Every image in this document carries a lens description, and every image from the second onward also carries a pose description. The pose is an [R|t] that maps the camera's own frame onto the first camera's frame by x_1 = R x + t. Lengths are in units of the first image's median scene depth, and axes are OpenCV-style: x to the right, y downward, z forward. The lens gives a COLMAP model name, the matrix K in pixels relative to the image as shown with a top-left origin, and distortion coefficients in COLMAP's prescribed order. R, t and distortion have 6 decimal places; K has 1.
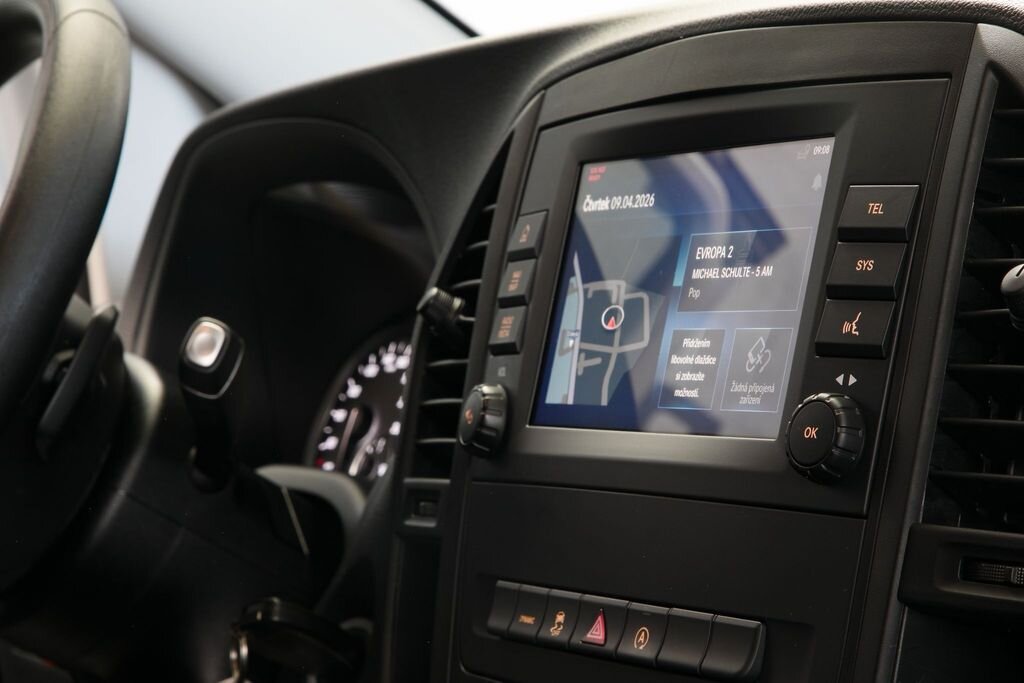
lens RADIAL K [[2876.1, 0, 505.4], [0, 2876.1, 342.7], [0, 0, 1]] dist [-0.218879, 0.000000]
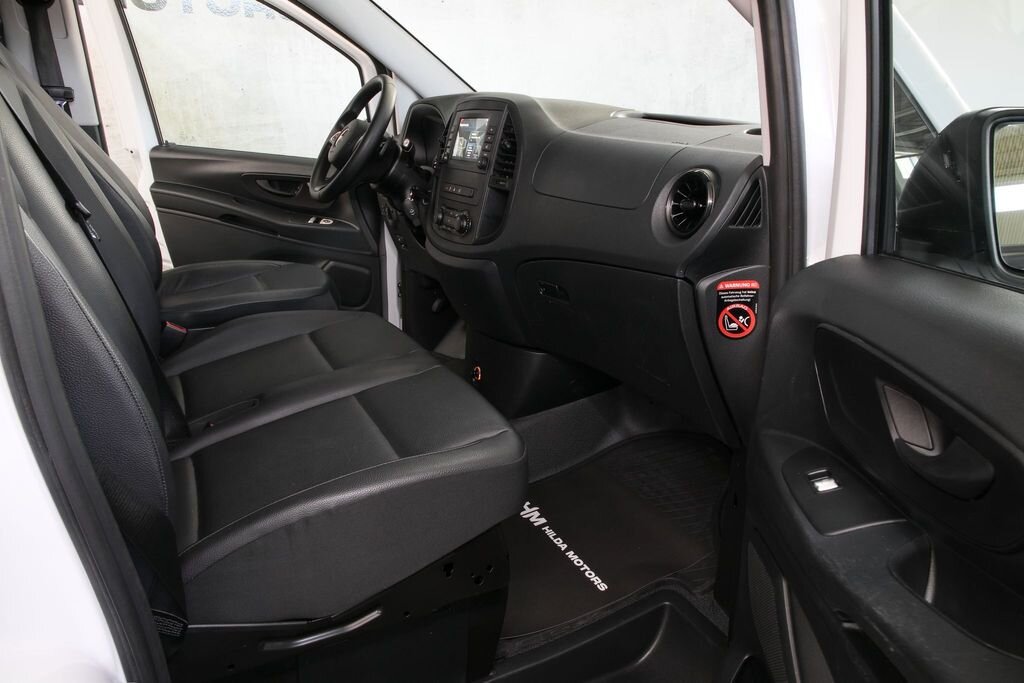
lens RADIAL K [[696.7, 0, 512.4], [0, 696.7, 344.7], [0, 0, 1]] dist [-0.003223, 0.000081]
pose [[0.997290, 0.073462, -0.004116, 0.193752], [-0.069541, 0.959377, 0.273423, -0.009823], [0.024035, -0.272396, 0.961885, -0.677207]]
